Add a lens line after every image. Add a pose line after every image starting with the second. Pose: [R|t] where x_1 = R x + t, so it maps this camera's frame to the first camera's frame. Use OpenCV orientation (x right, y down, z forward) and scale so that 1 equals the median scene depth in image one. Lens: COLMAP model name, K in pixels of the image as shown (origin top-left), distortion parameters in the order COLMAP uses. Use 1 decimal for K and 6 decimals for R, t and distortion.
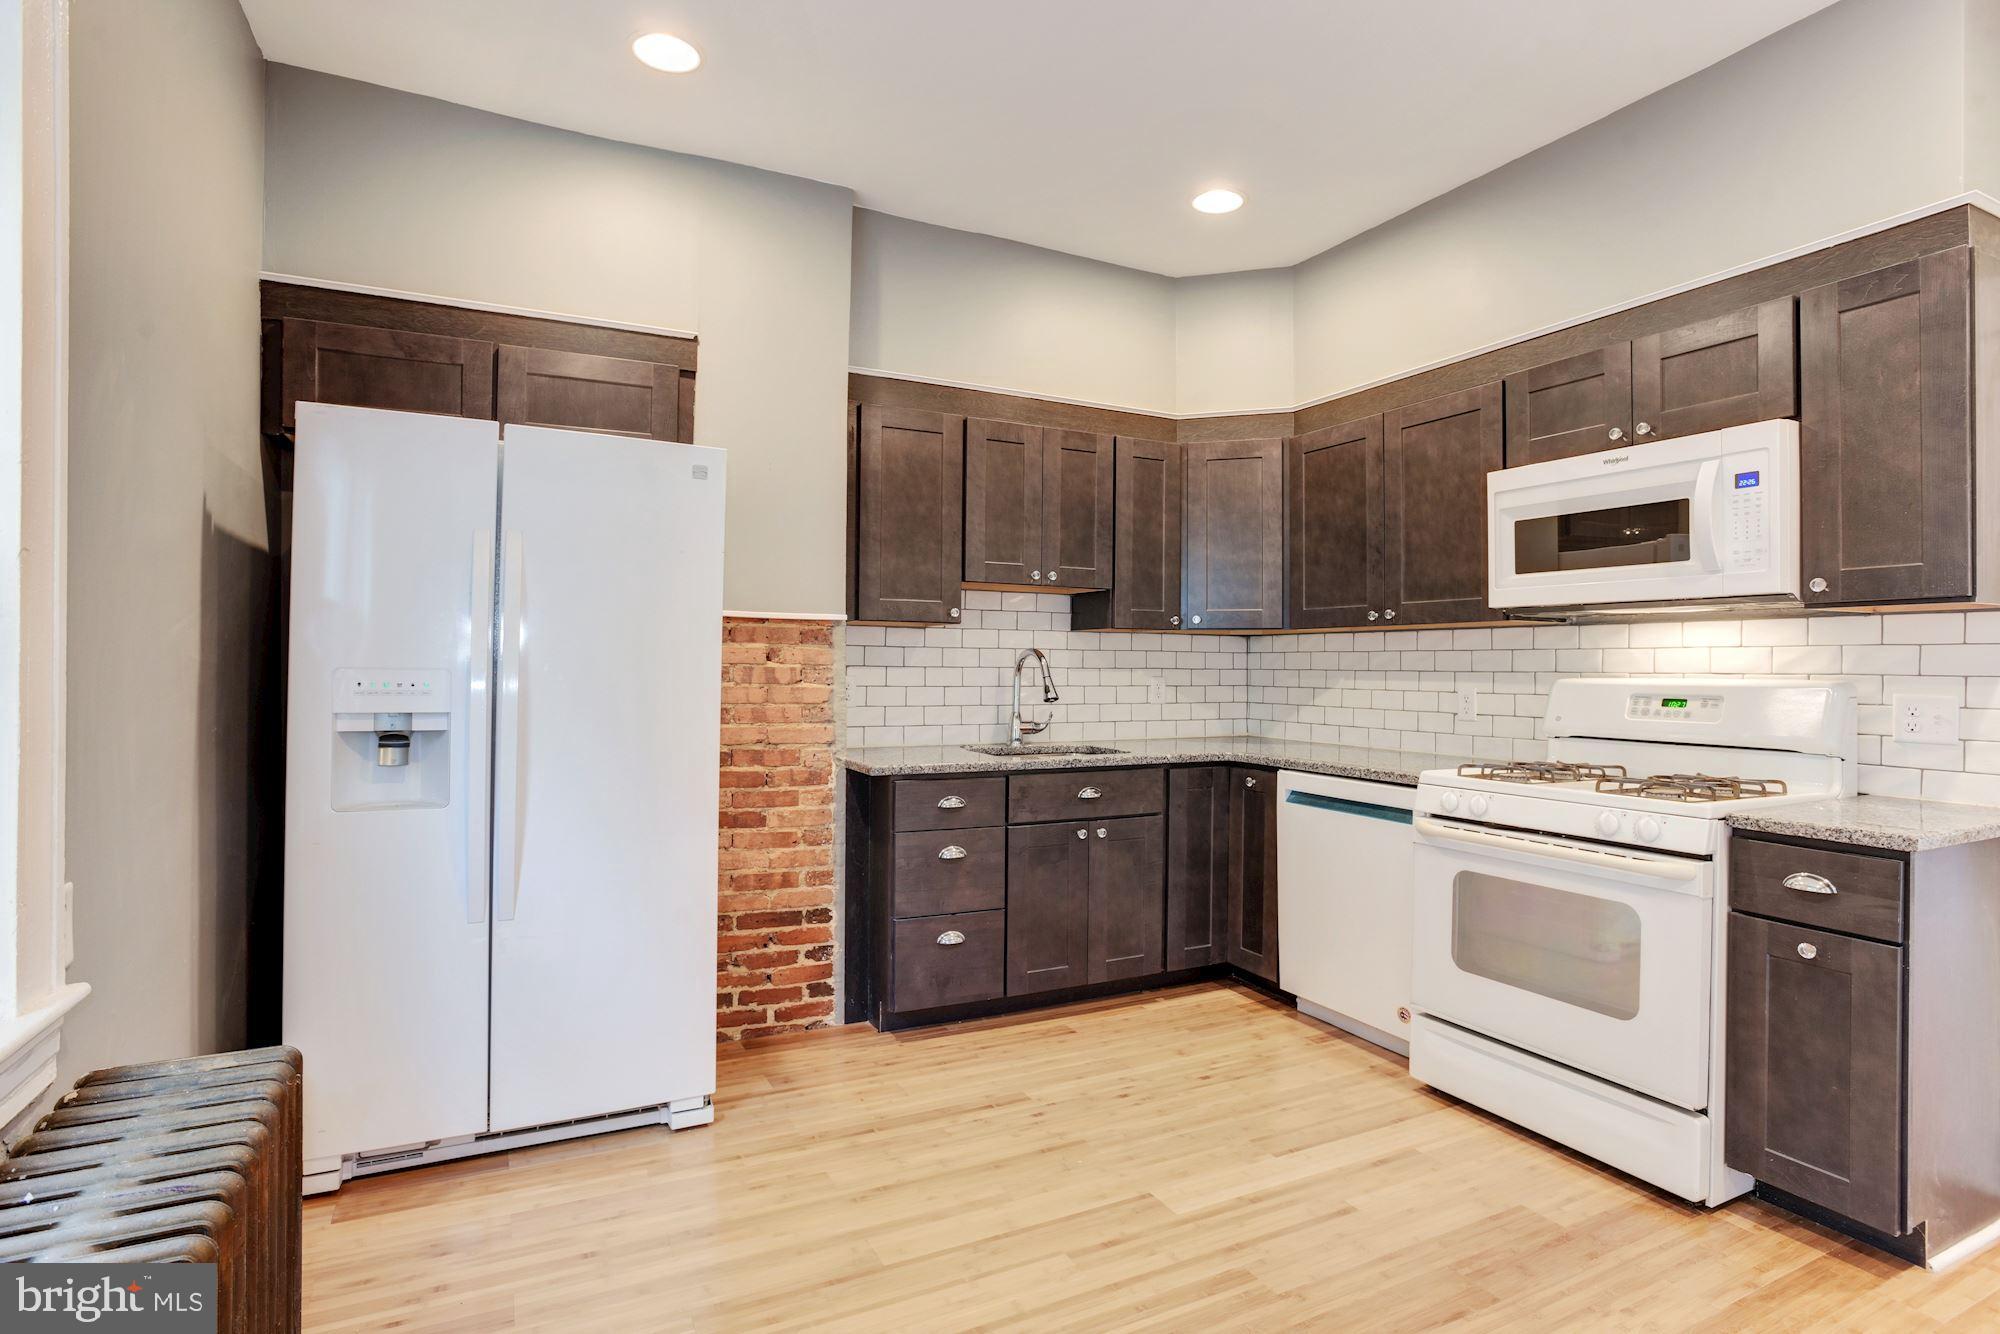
lens RADIAL K [[968.8, 0, 982.4], [0, 968.8, 660.6], [0, 0, 1]] dist [-0.036461, 0.009169]
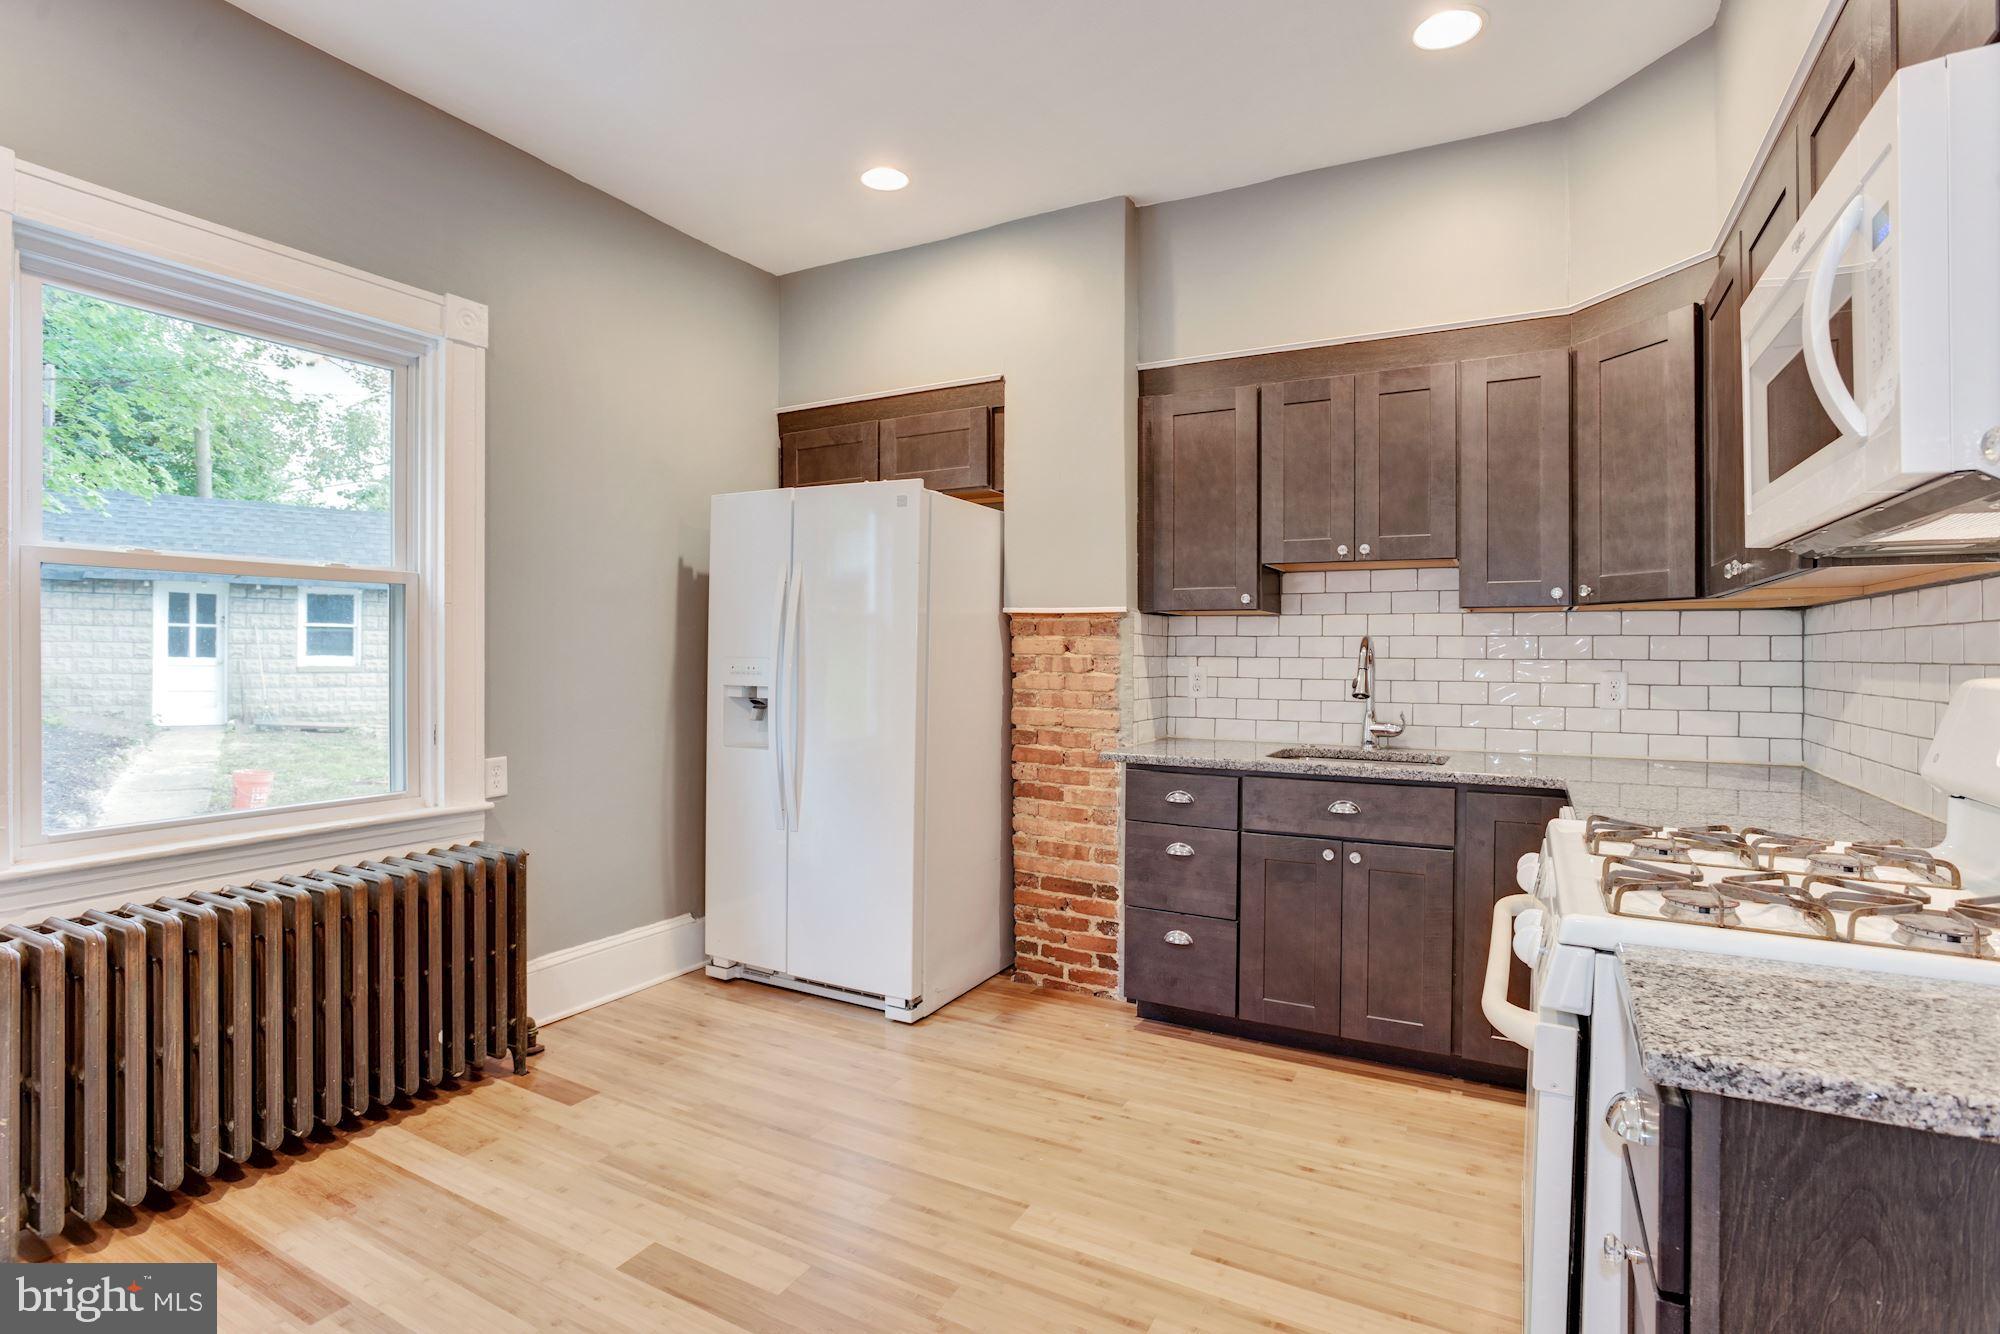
lens RADIAL K [[968.8, 0, 980.1], [0, 968.8, 653.9], [0, 0, 1]] dist [-0.036461, 0.009169]
pose [[0.584878, -0.005734, -0.811101, 0.614040], [0.001785, 0.999982, -0.005782, 0.008878], [0.811120, 0.001933, 0.584877, 0.268017]]
